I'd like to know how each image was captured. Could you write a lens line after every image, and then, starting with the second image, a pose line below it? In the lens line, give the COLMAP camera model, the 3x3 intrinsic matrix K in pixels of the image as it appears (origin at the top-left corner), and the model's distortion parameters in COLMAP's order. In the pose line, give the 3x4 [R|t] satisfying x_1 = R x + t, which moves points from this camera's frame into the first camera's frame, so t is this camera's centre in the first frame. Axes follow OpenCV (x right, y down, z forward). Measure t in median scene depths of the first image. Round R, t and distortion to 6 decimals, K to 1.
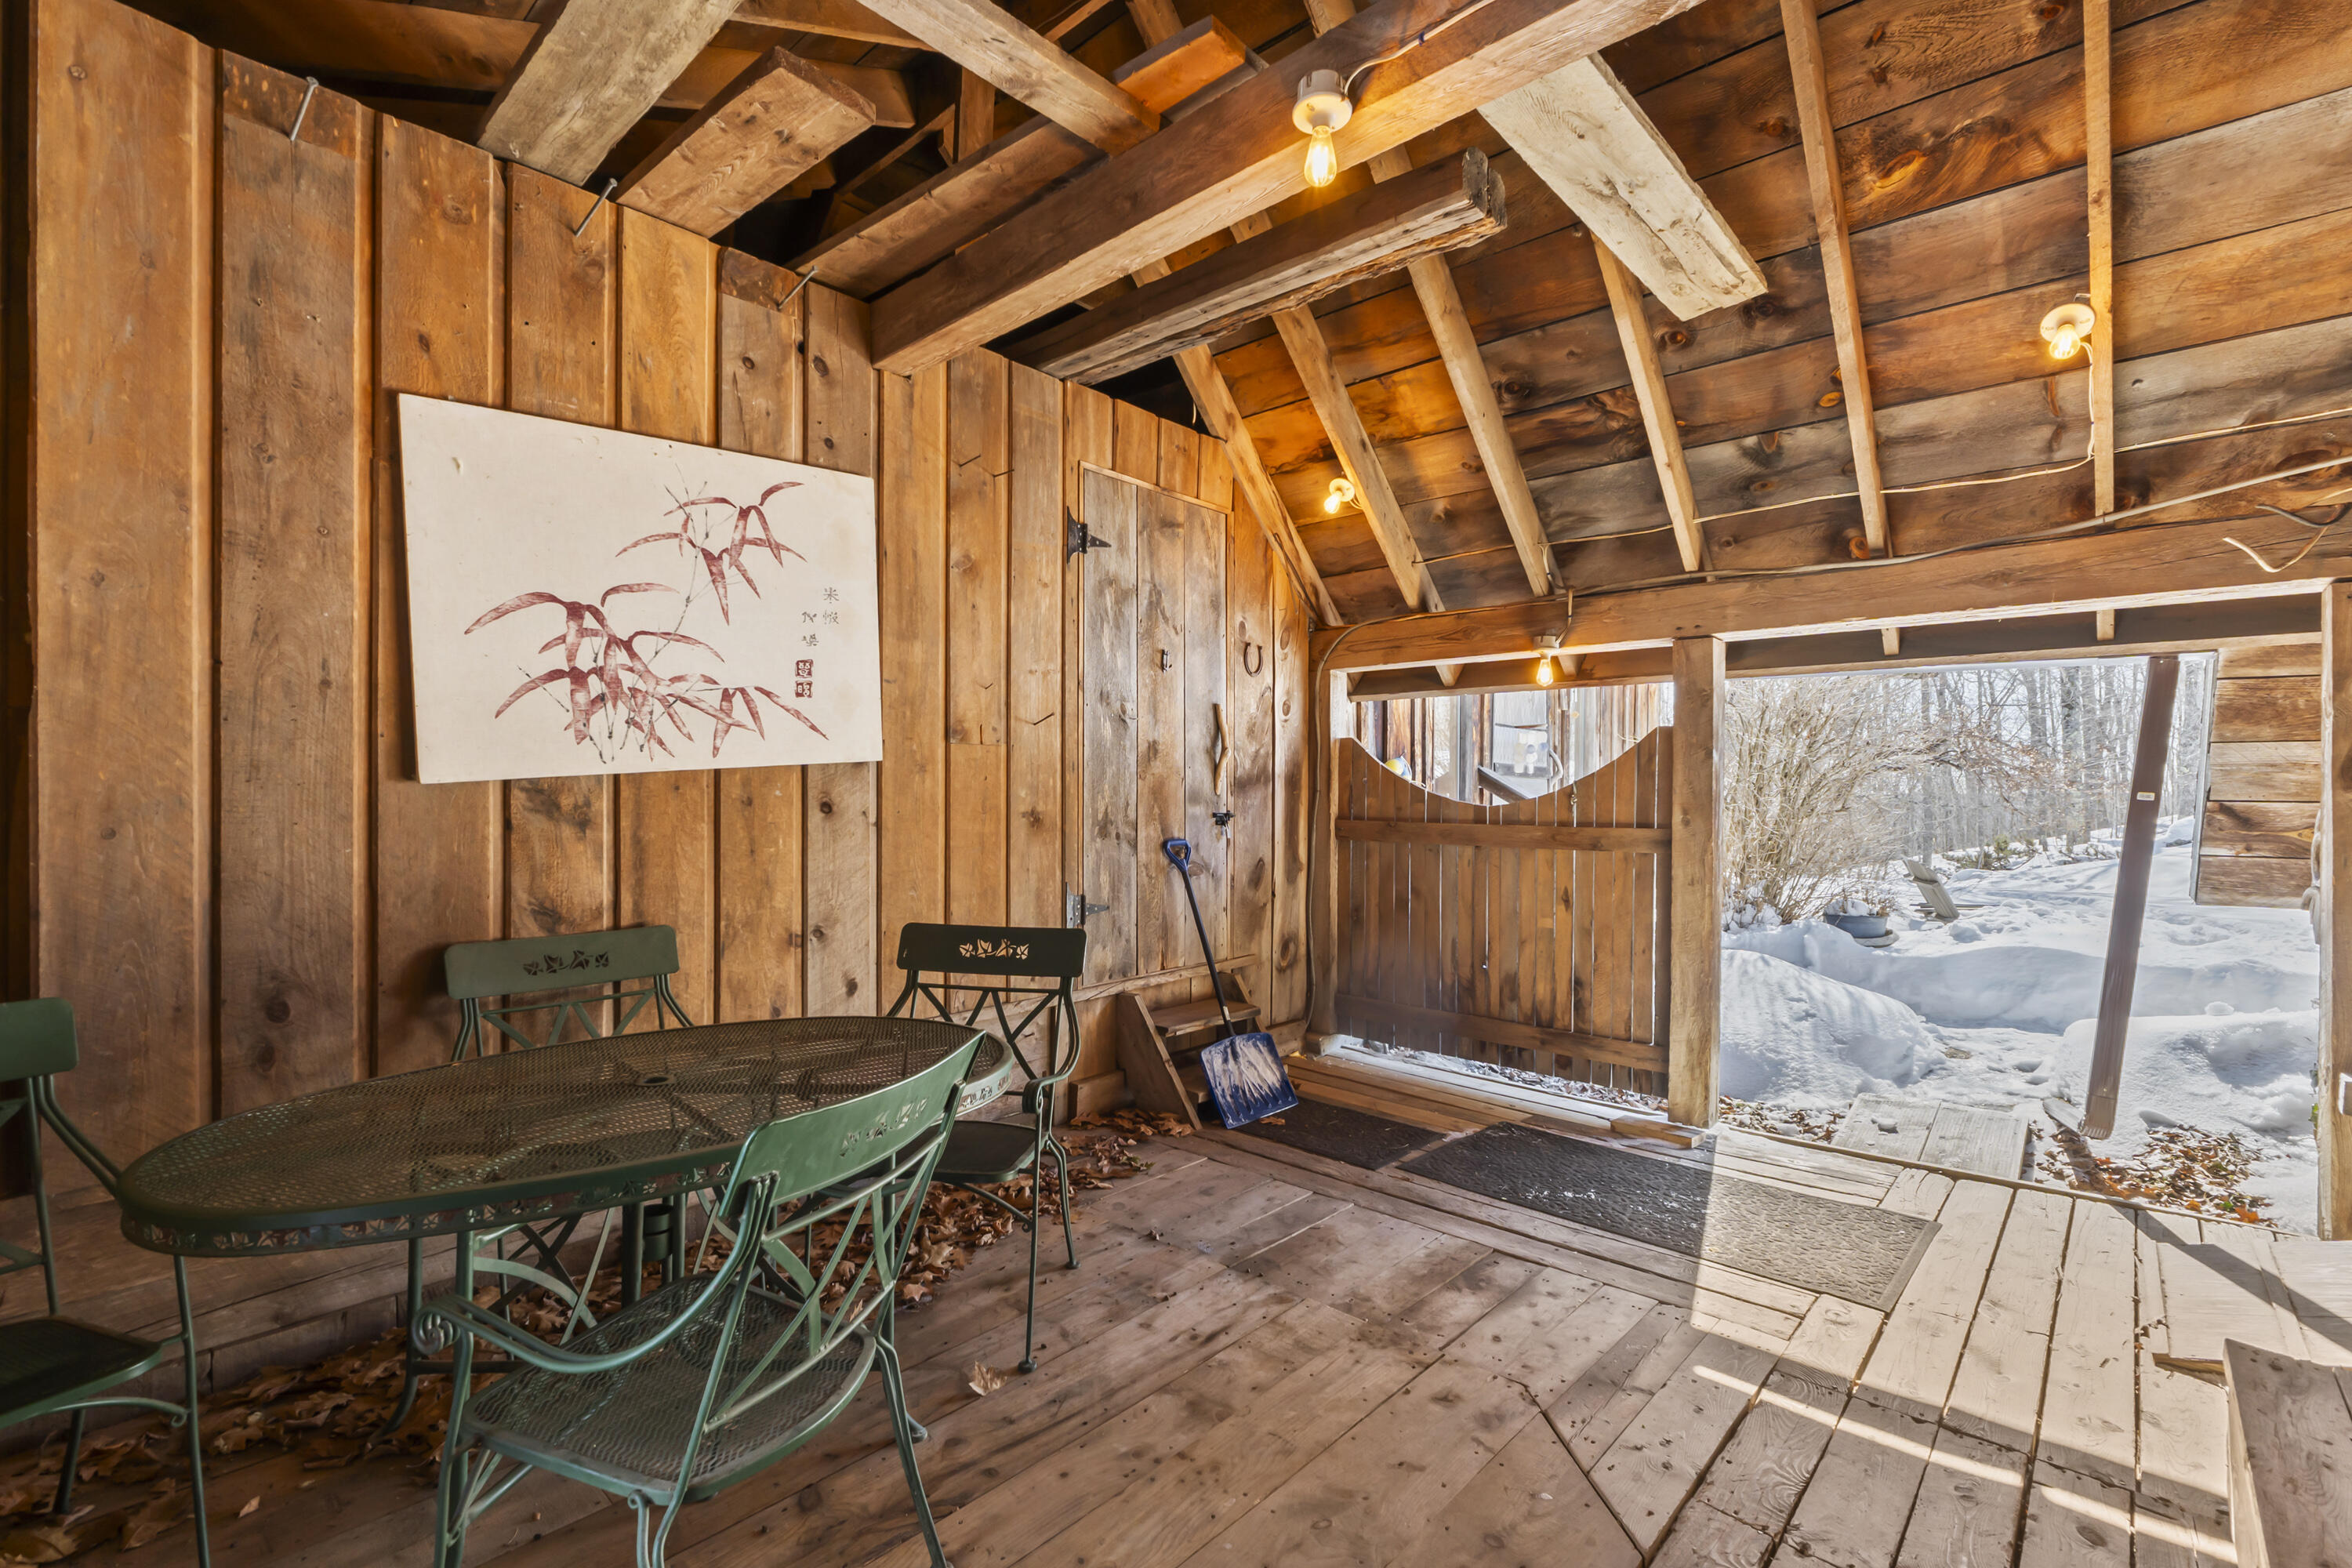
lens RADIAL K [[1048.1, 0, 1177.3], [0, 1048.1, 792.2], [0, 0, 1]] dist [0.001171, 0.000103]
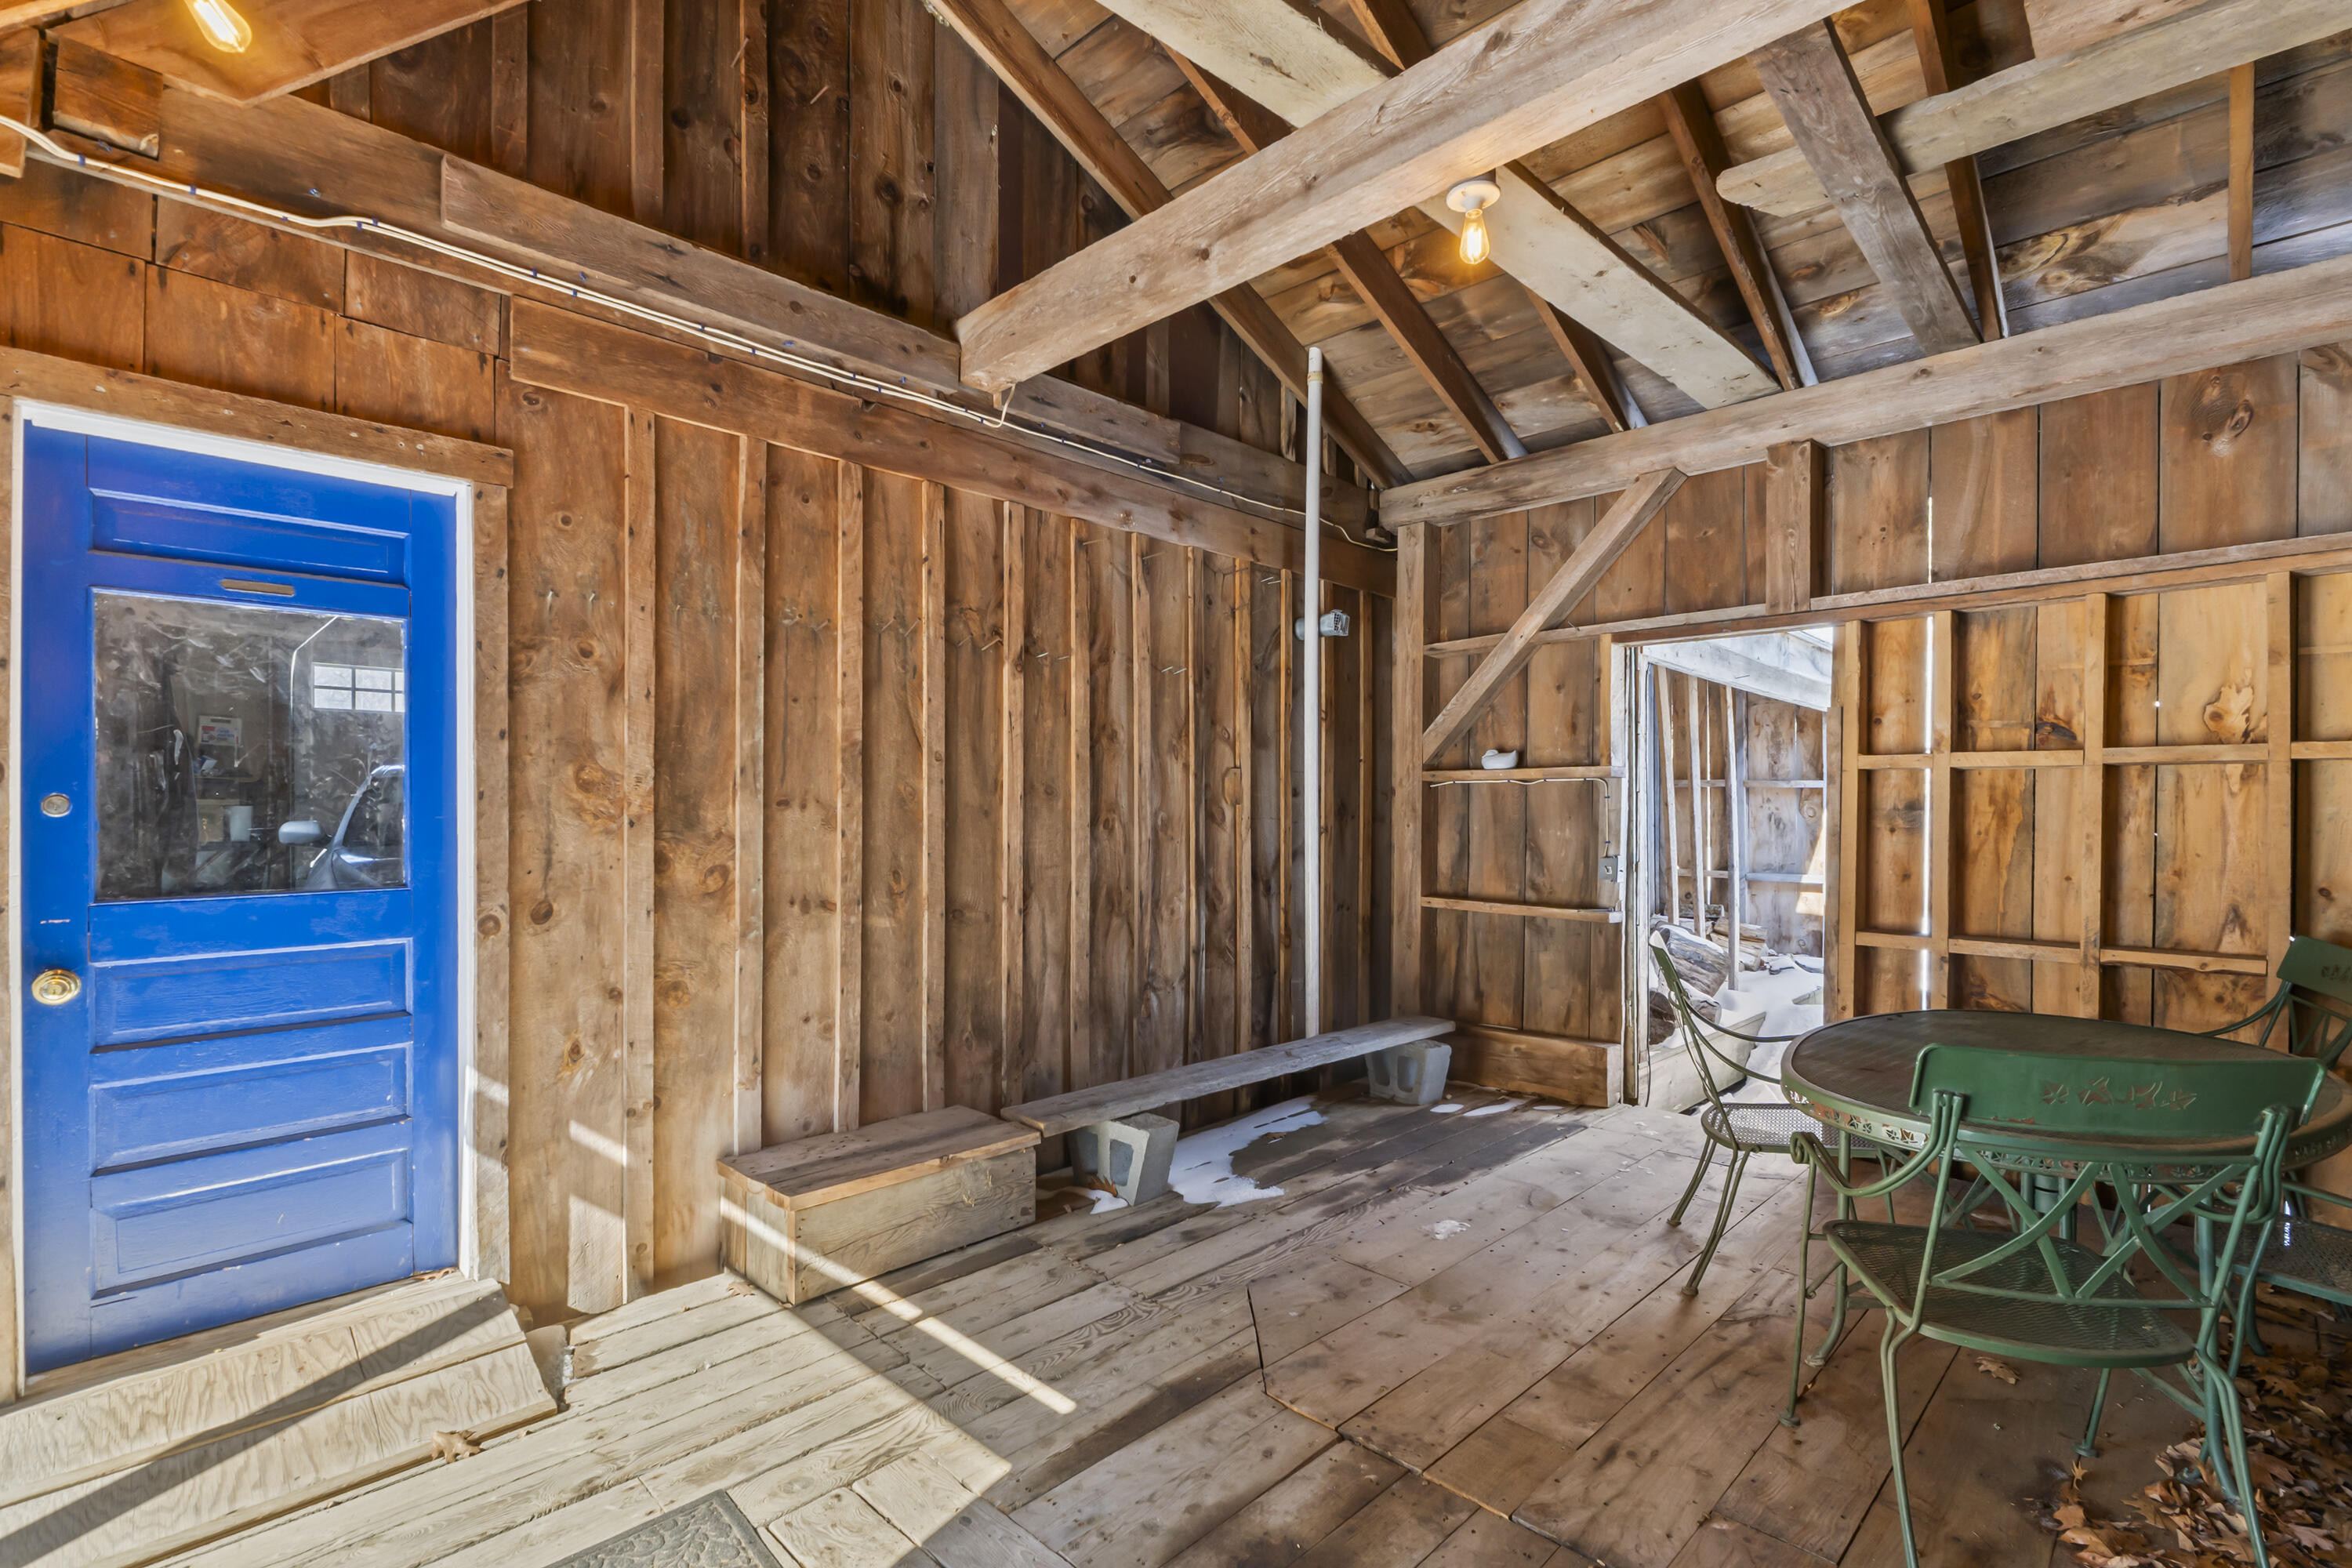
lens RADIAL K [[1048.1, 0, 1174.4], [0, 1048.1, 797.3], [0, 0, 1]] dist [0.001171, 0.000103]
pose [[-0.998165, -0.005985, 0.060261, 0.369018], [-0.006238, 0.999972, -0.004020, -0.002500], [-0.060236, -0.004389, -0.998175, 2.062651]]
